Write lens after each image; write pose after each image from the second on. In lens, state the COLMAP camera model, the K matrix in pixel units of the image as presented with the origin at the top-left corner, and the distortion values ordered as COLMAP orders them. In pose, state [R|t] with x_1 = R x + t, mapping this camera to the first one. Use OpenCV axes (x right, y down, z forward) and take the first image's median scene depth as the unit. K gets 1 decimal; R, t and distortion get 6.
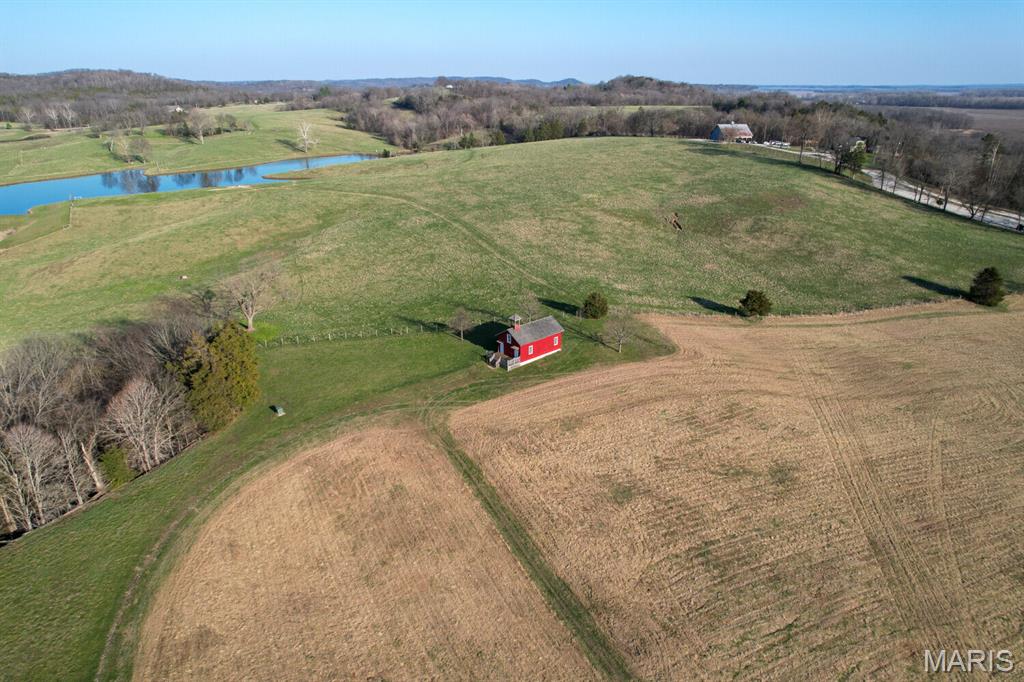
lens RADIAL K [[657.8, 0, 509.5], [0, 657.8, 337.5], [0, 0, 1]] dist [-0.074587, 0.077813]
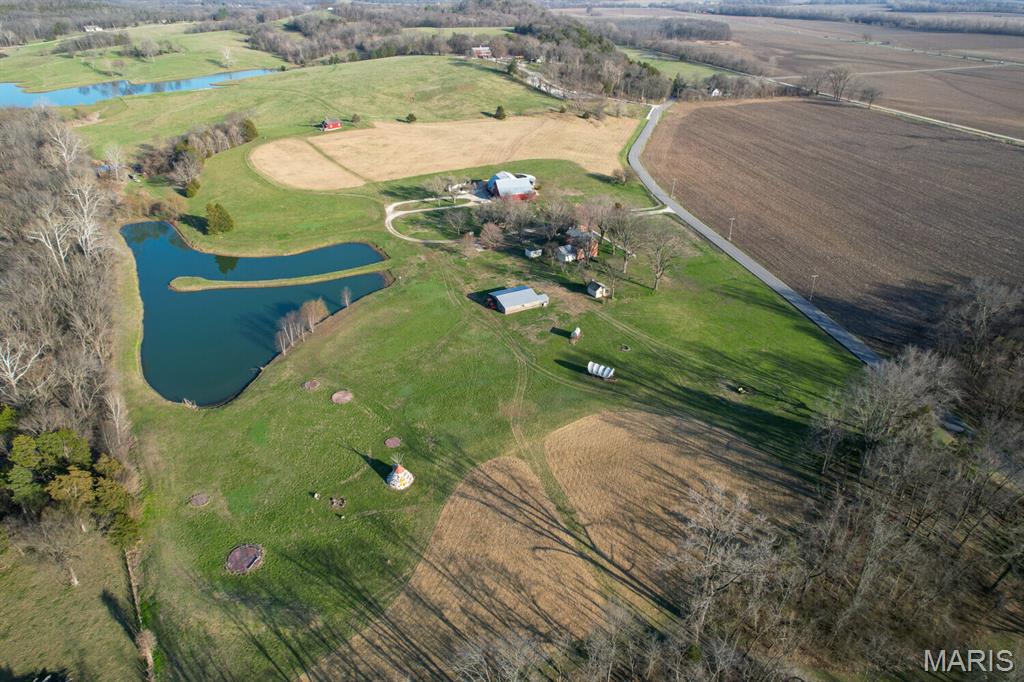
lens RADIAL K [[657.8, 0, 509.5], [0, 657.8, 337.5], [0, 0, 1]] dist [-0.074587, 0.077813]
pose [[0.990705, -0.064512, 0.119755, 0.182901], [0.048681, 0.990225, 0.130707, 0.273923], [-0.127017, -0.123662, 0.984162, -1.025064]]
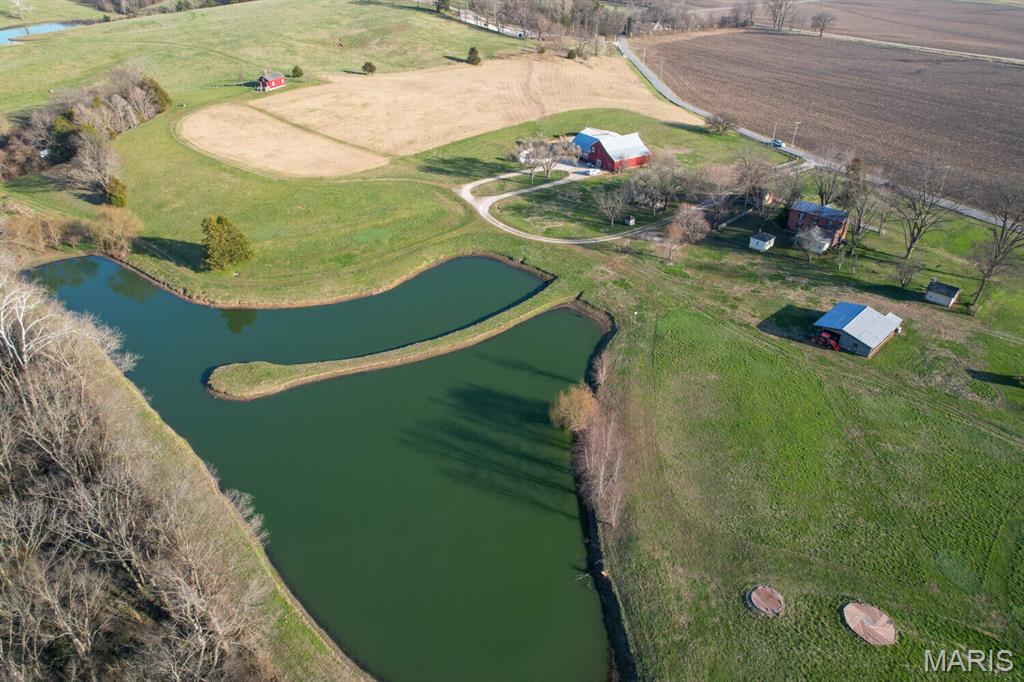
lens RADIAL K [[657.8, 0, 509.5], [0, 657.8, 337.5], [0, 0, 1]] dist [-0.074587, 0.077813]
pose [[0.914895, -0.215726, 0.341217, -0.072231], [0.149142, 0.966067, 0.210882, 0.209633], [-0.375132, -0.142045, 0.916024, -0.651684]]
